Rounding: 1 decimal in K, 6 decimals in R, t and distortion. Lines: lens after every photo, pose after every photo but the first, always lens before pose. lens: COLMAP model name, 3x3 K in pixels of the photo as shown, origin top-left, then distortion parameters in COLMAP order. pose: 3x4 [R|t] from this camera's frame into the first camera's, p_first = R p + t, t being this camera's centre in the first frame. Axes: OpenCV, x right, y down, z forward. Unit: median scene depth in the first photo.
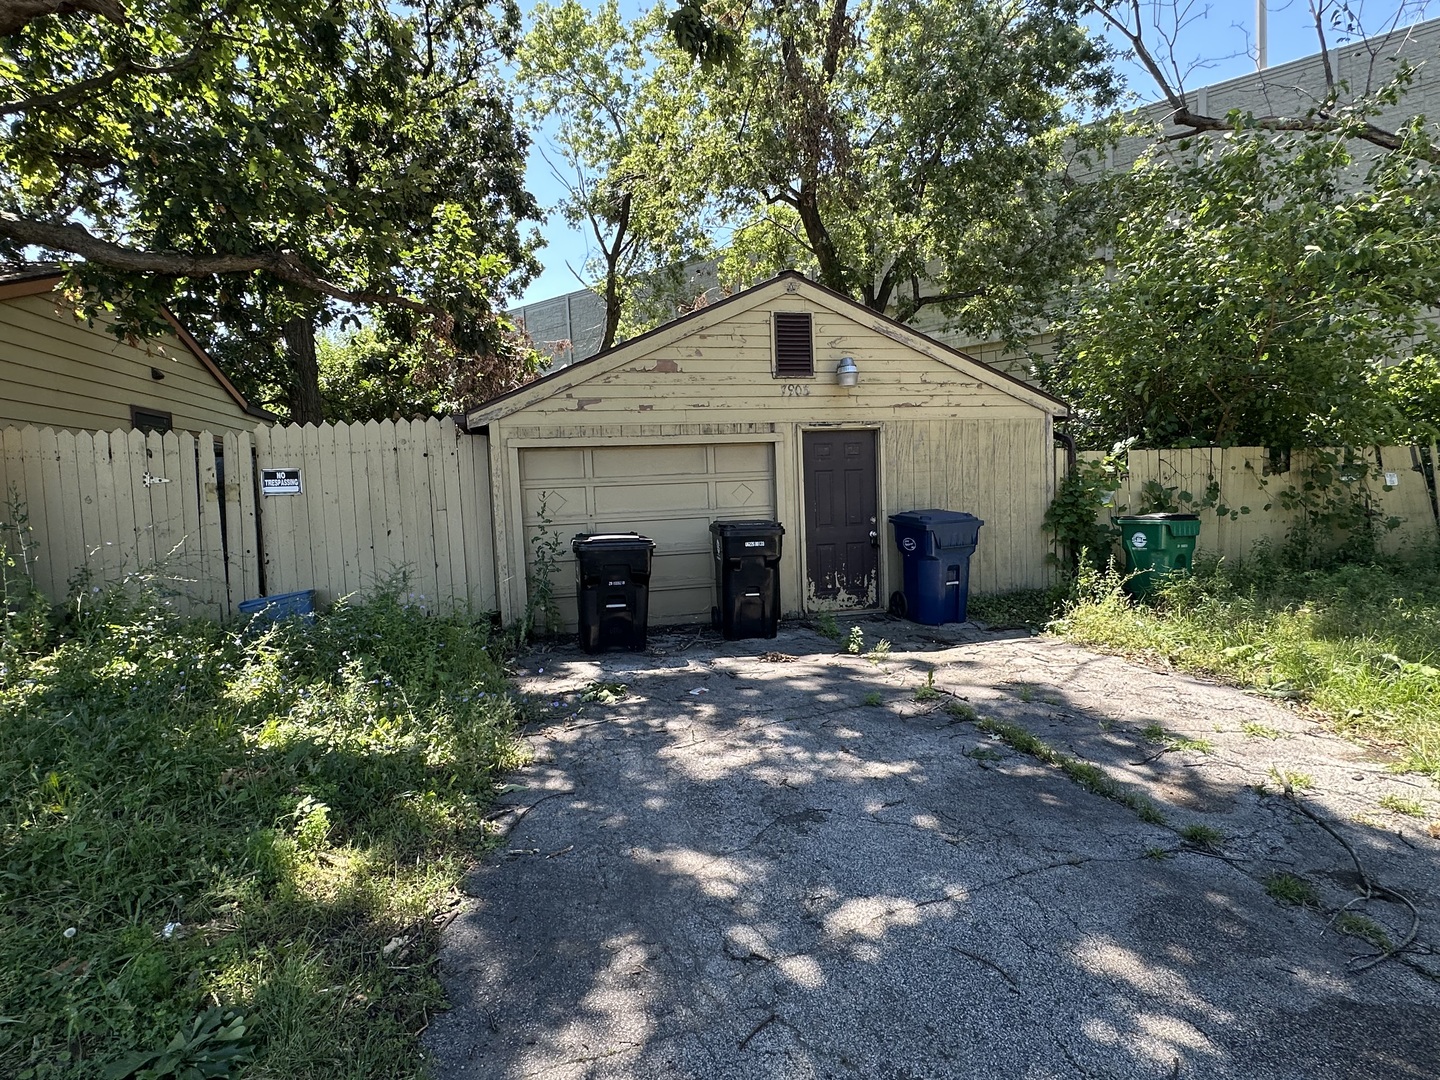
lens RADIAL K [[760.8, 0, 720.0], [0, 760.8, 540.0], [0, 0, 1]] dist [-0.004877, 0.000577]
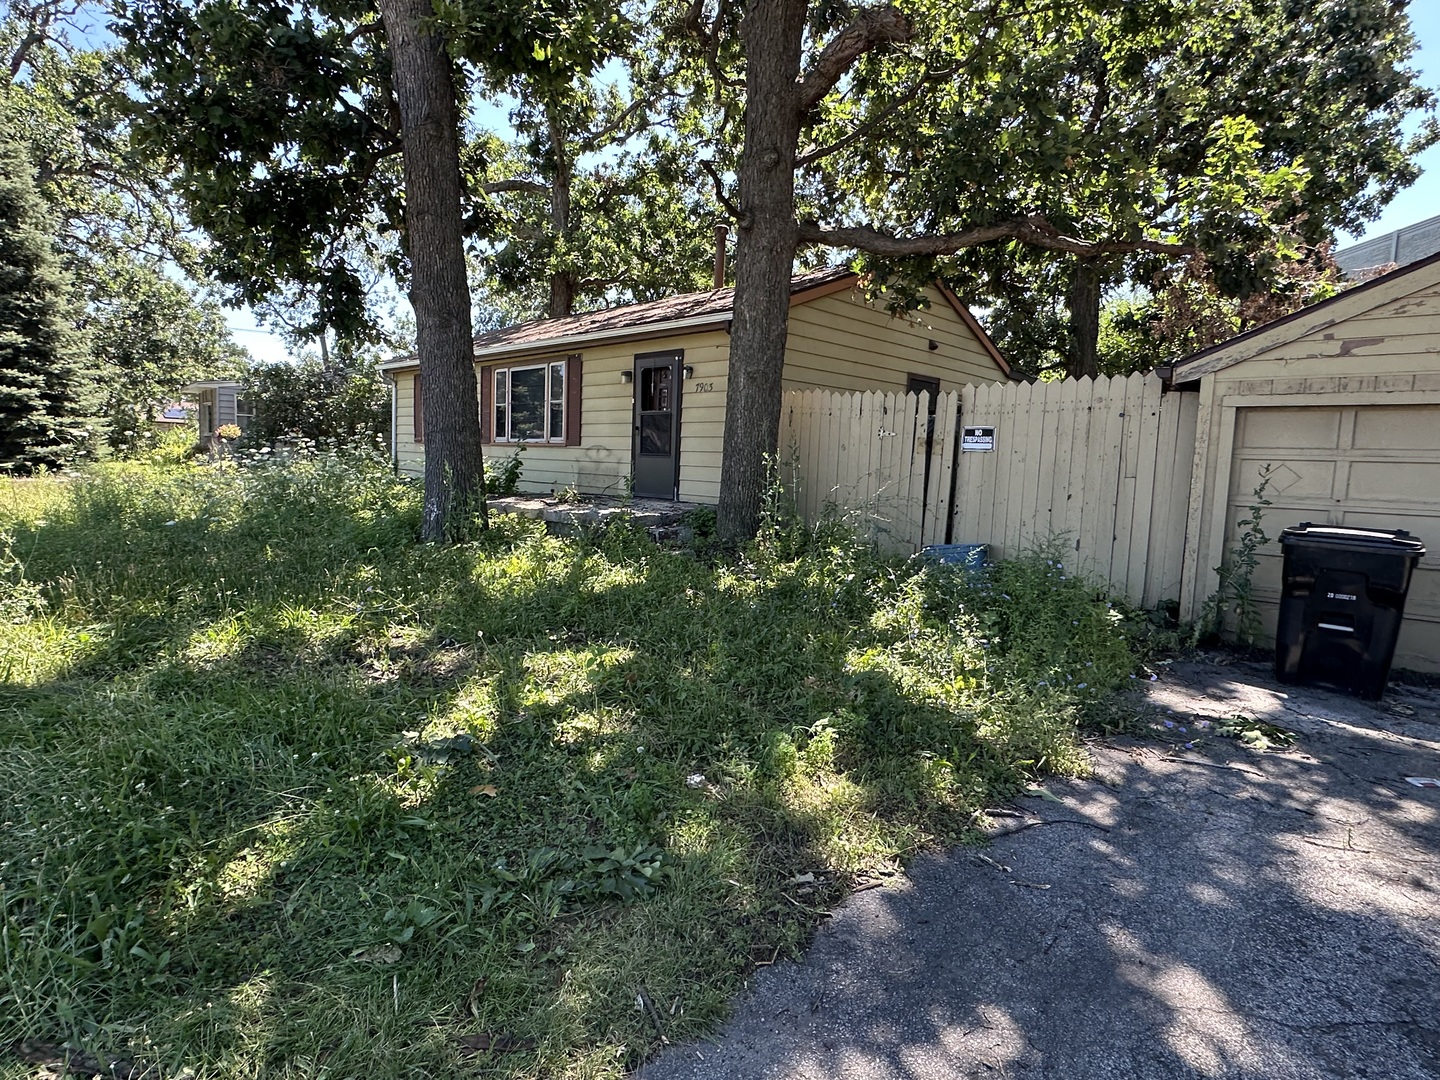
lens RADIAL K [[760.8, 0, 720.0], [0, 760.8, 540.0], [0, 0, 1]] dist [-0.004877, 0.000577]
pose [[0.572043, 0.142945, -0.807672, 0.121738], [-0.108912, 0.989215, 0.097937, -0.002511], [0.812961, 0.031941, 0.581442, 0.134696]]
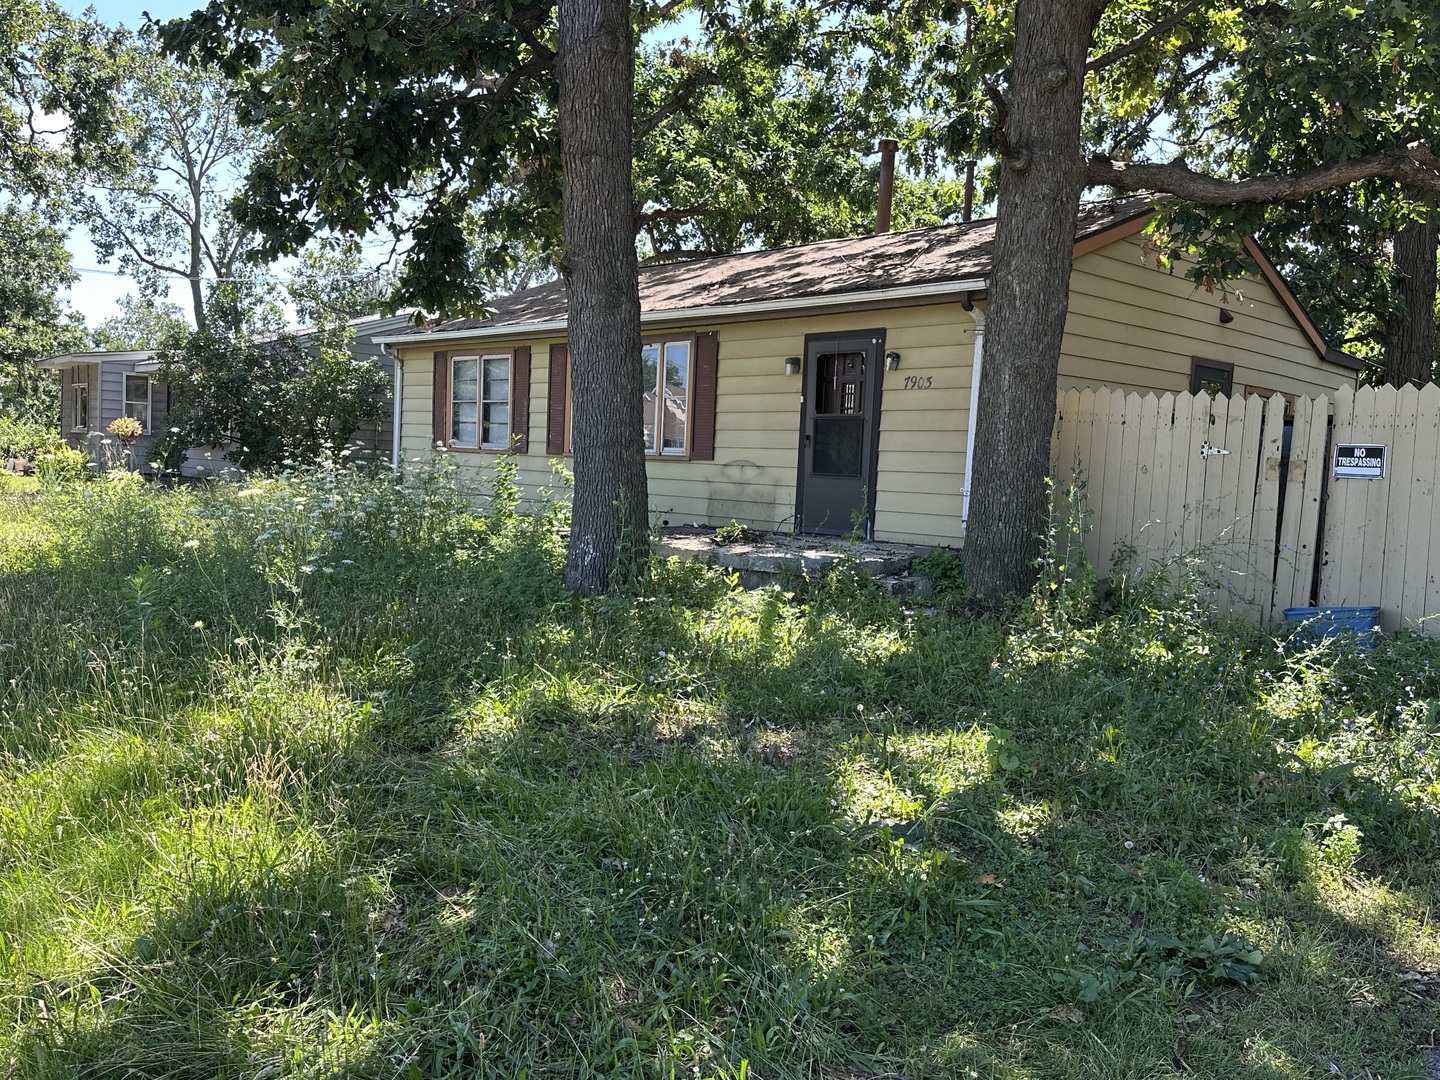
lens RADIAL K [[1172.8, 0, 731.1], [0, 1172.8, 555.6], [0, 0, 1]] dist [0.123335, -0.195100]
pose [[0.538358, 0.122537, -0.833760, 0.126765], [-0.116438, 0.990698, 0.070418, 0.008462], [0.834634, 0.059172, 0.547618, -0.237529]]
